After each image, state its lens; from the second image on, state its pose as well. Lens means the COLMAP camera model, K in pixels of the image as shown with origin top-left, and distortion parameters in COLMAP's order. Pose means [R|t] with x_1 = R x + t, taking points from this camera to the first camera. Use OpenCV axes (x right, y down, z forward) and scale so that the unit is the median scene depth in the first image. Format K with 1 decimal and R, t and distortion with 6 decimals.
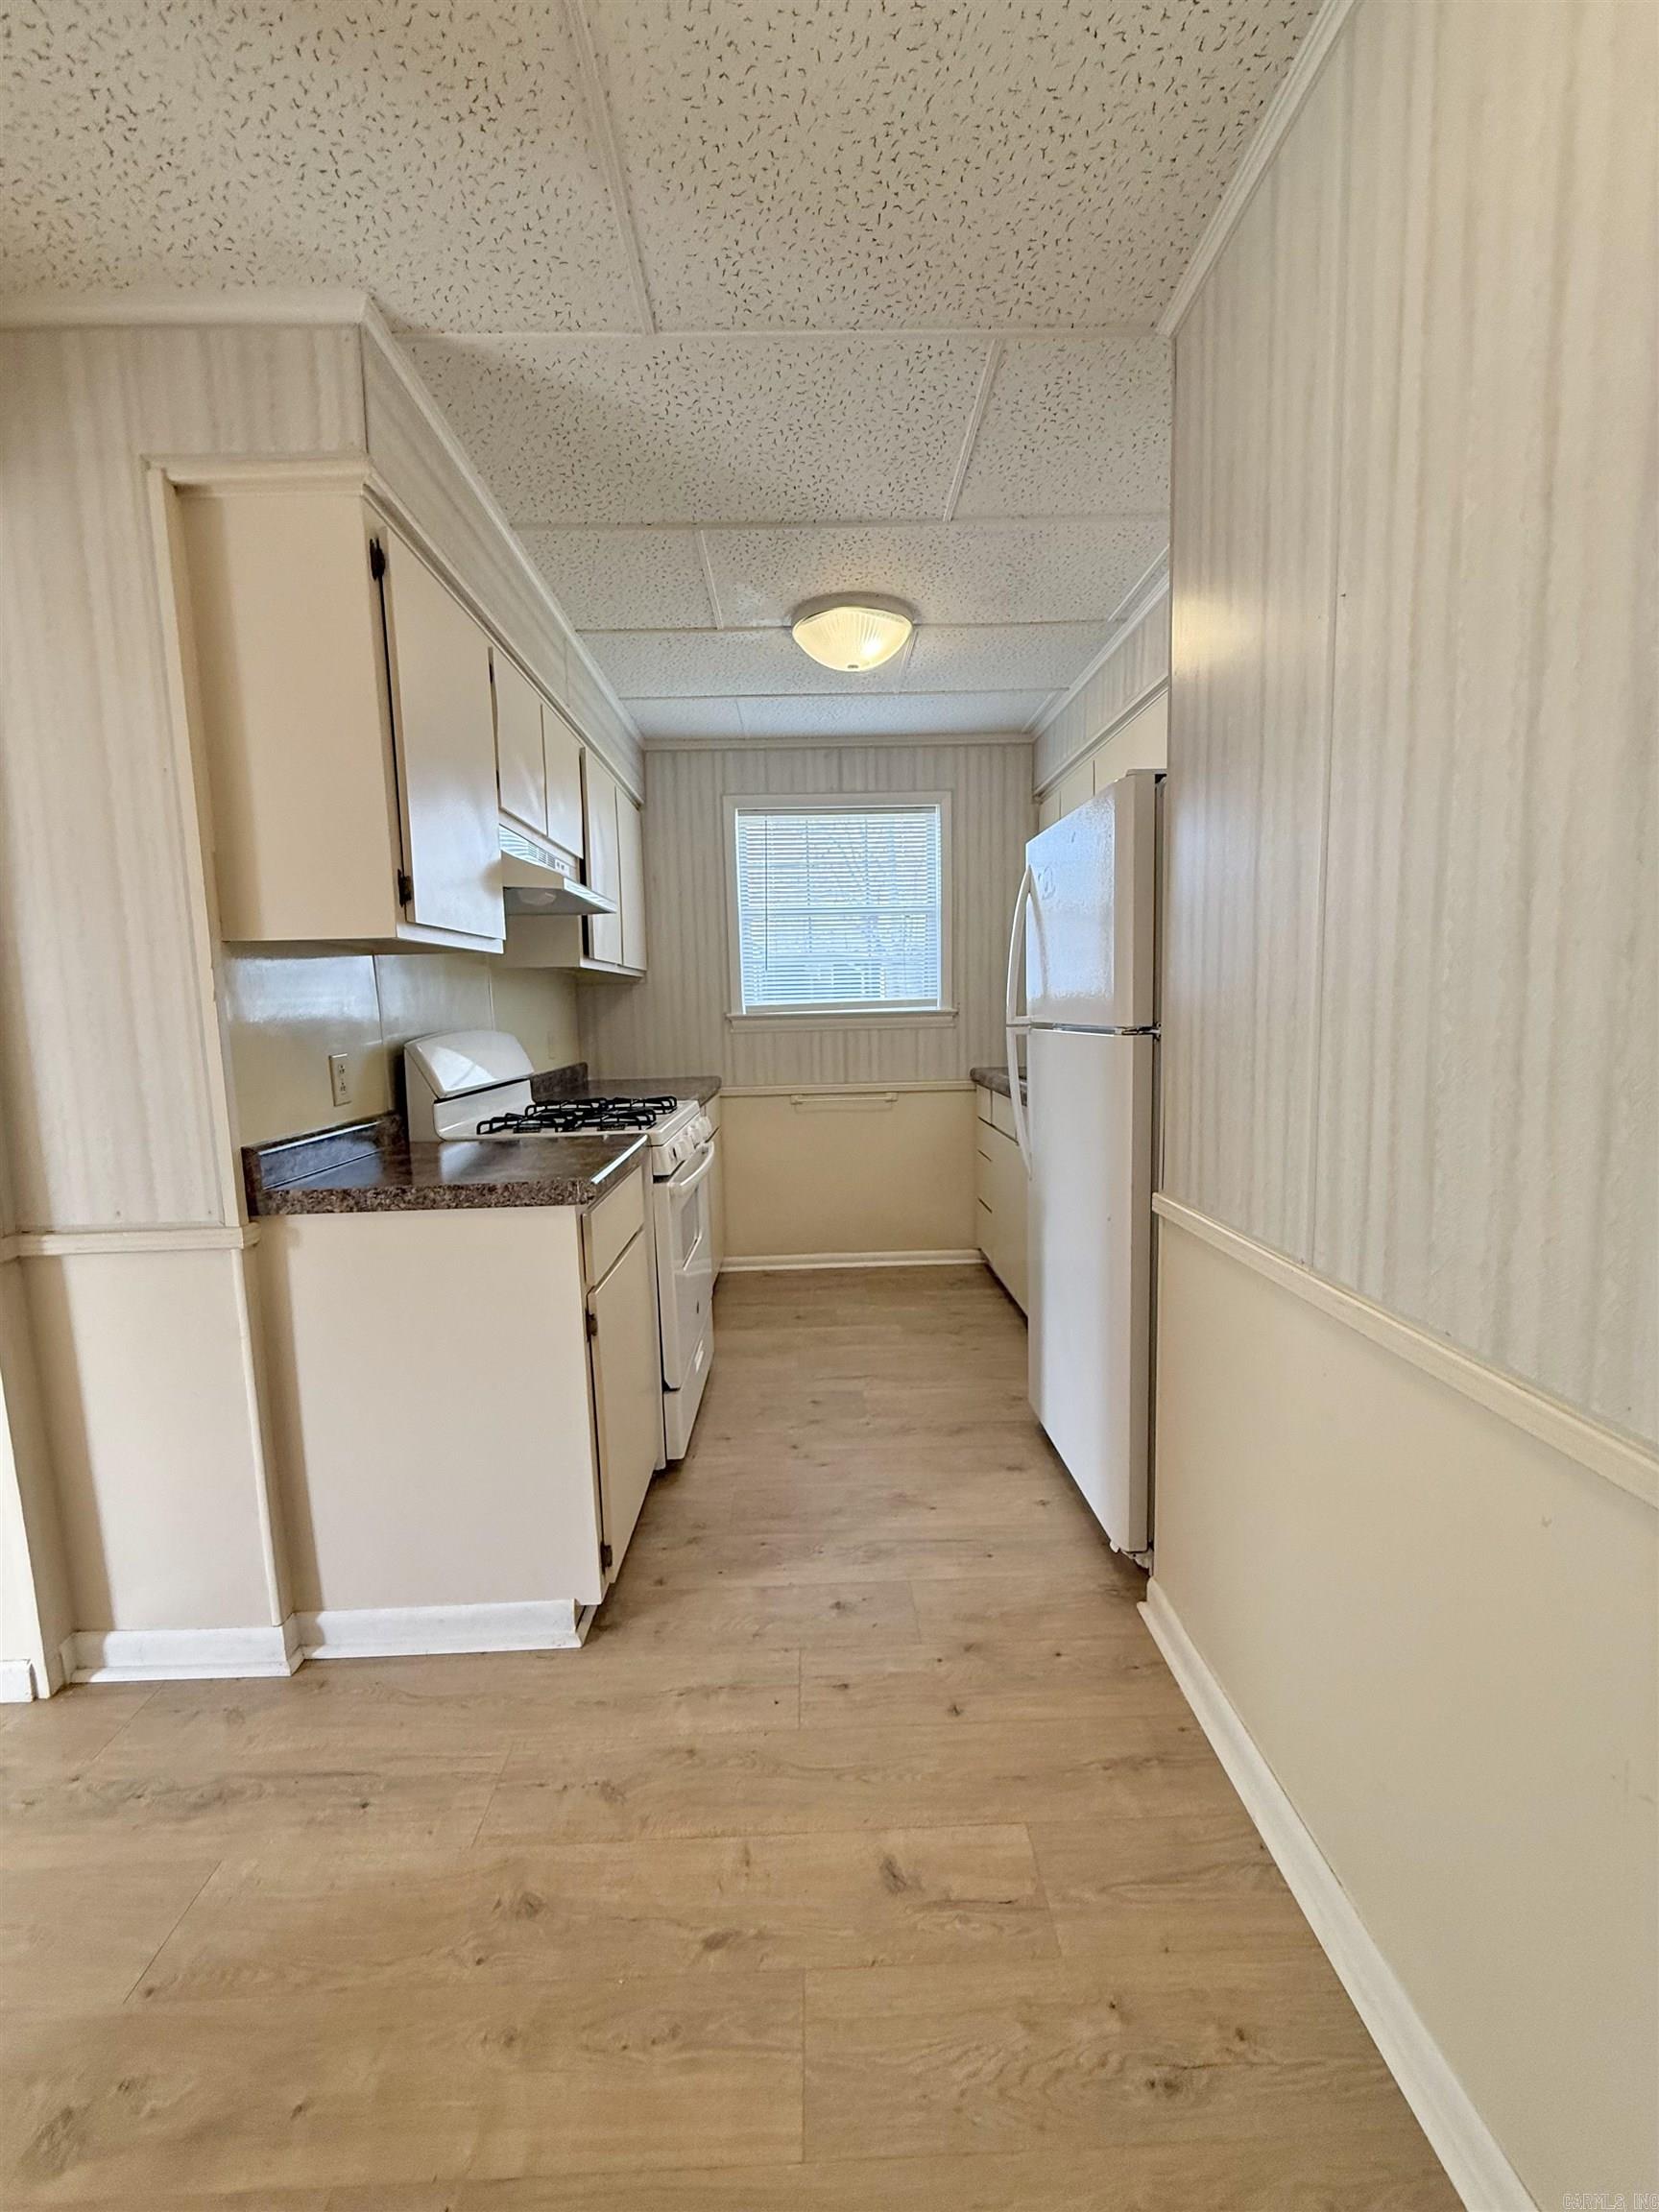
lens RADIAL K [[885.0, 0, 829.0], [0, 885.0, 1101.6], [0, 0, 1]] dist [0.000708, 0.000103]
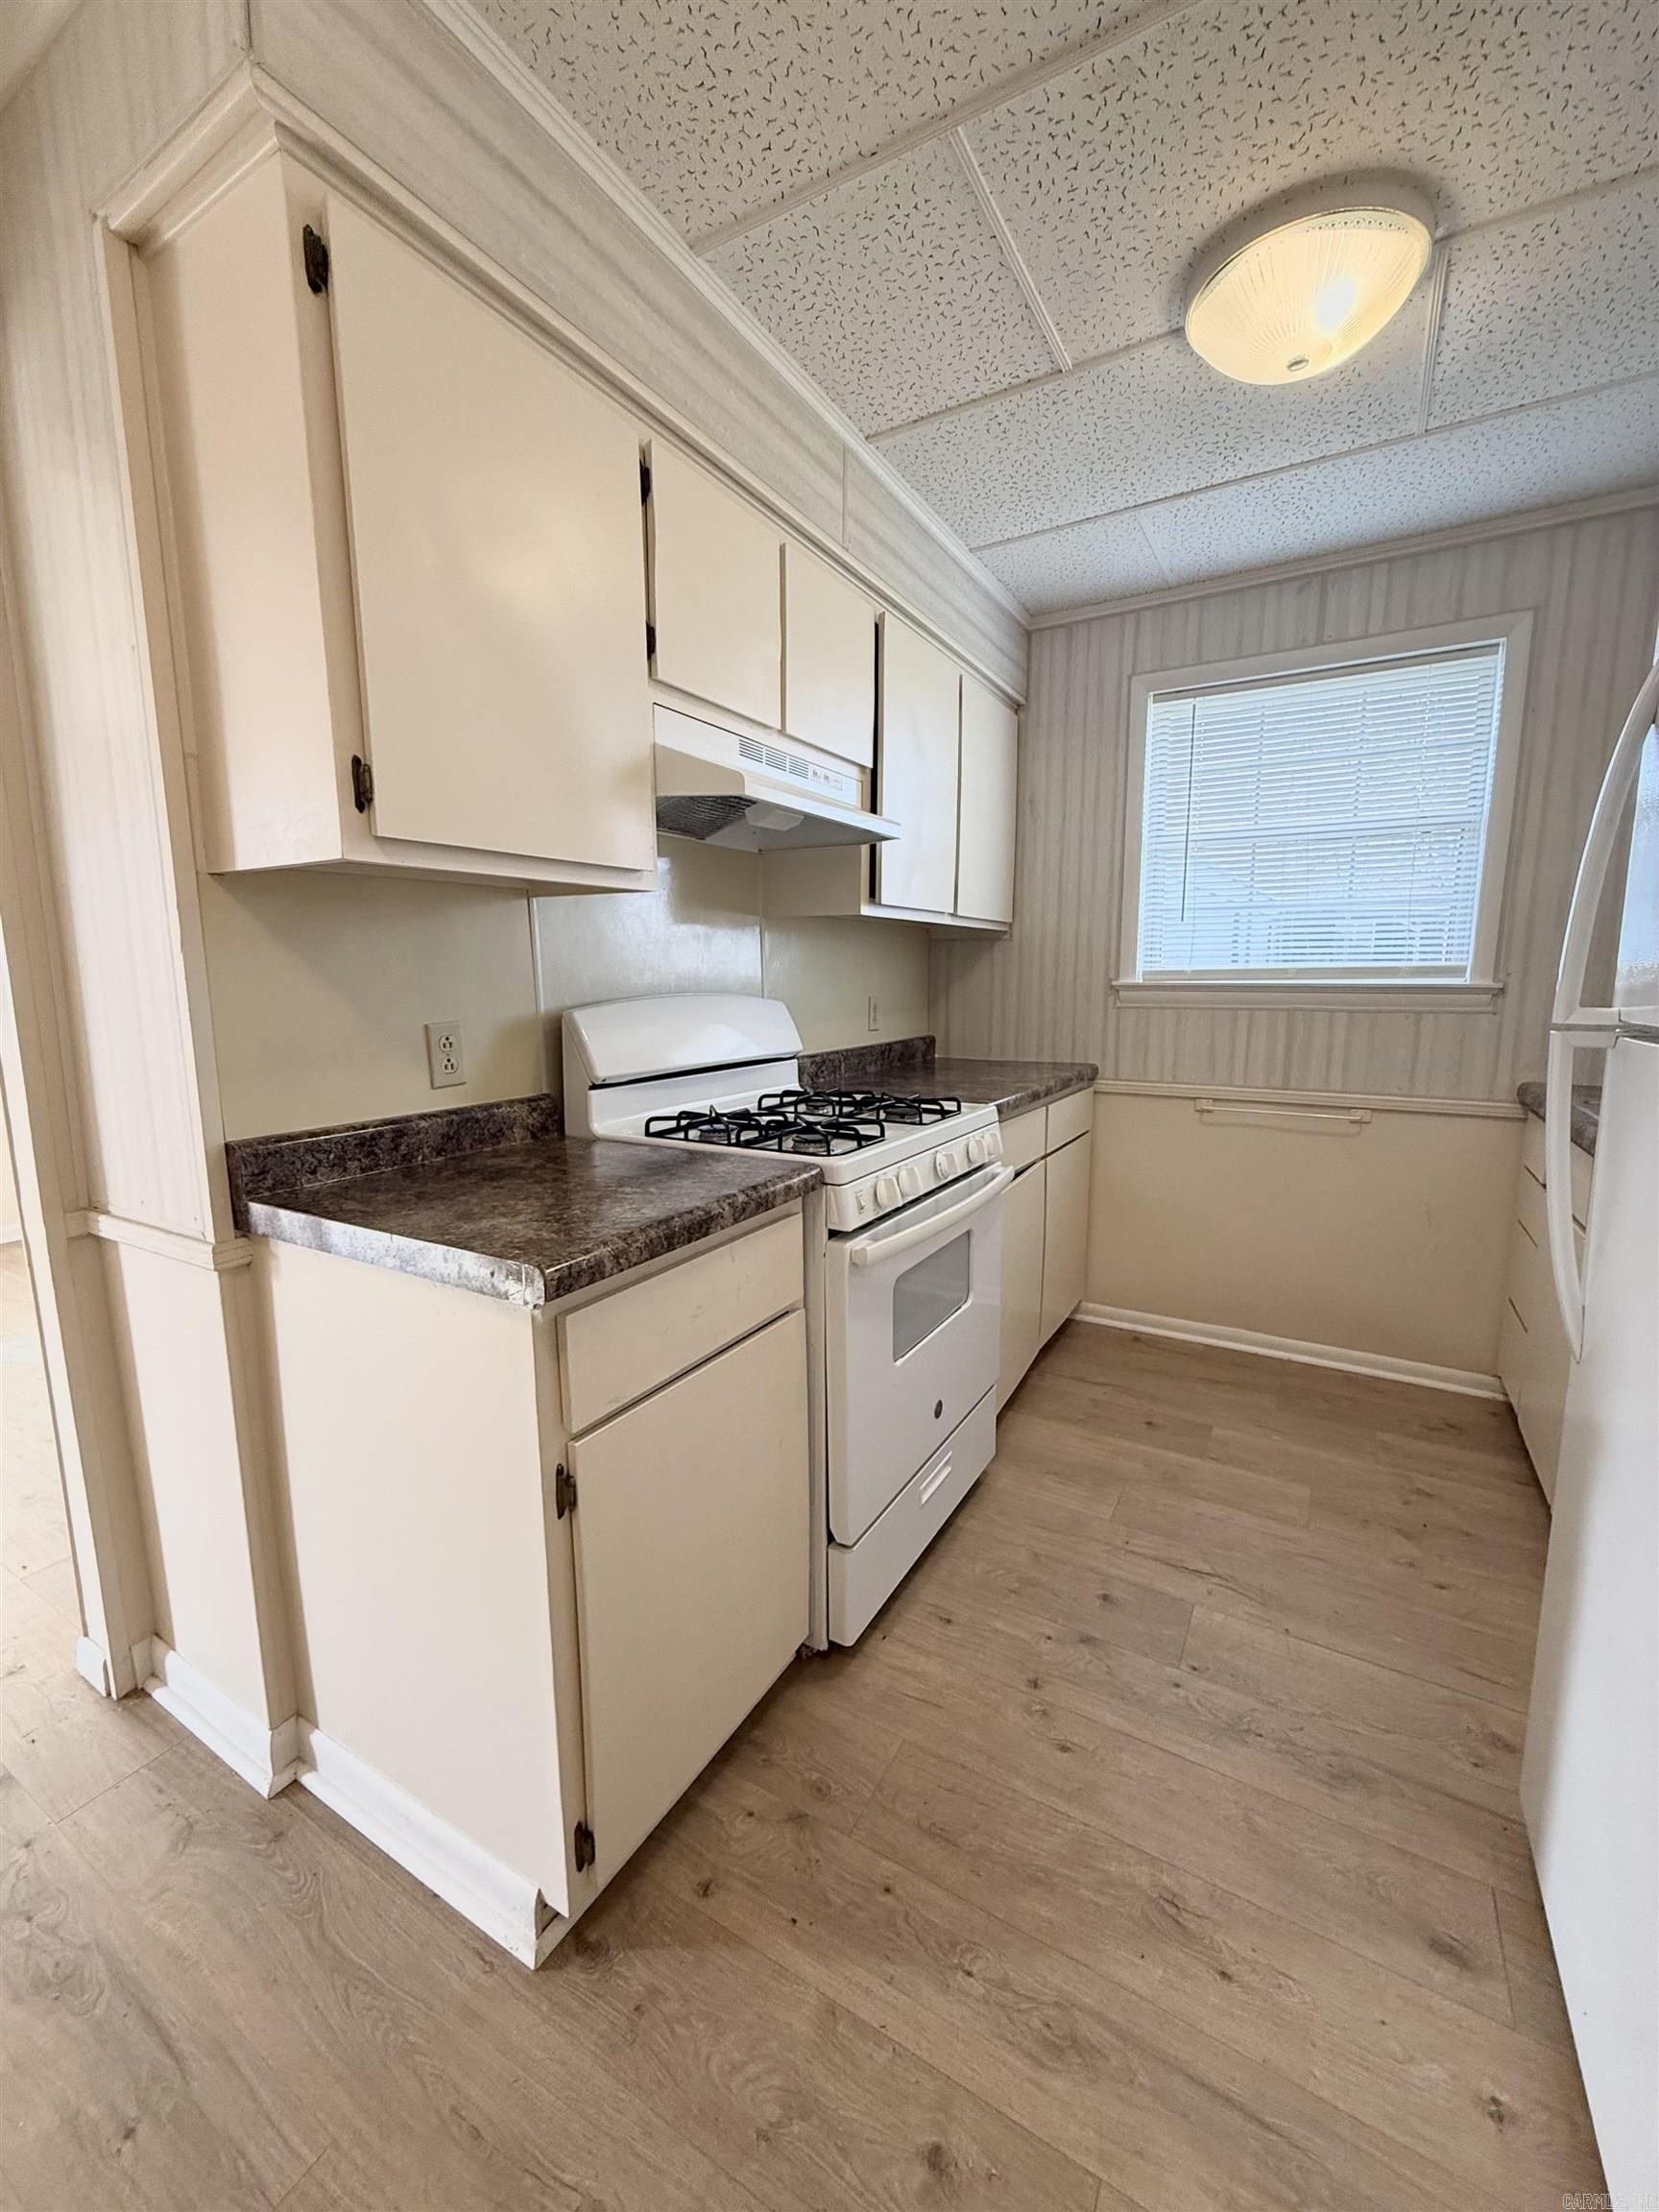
lens RADIAL K [[885.0, 0, 829.0], [0, 885.0, 1101.6], [0, 0, 1]] dist [0.000708, 0.000103]
pose [[0.851061, 0.097868, -0.515864, 0.102340], [-0.074775, 0.995052, 0.065416, -0.041262], [0.519714, -0.017099, 0.854169, 0.340964]]
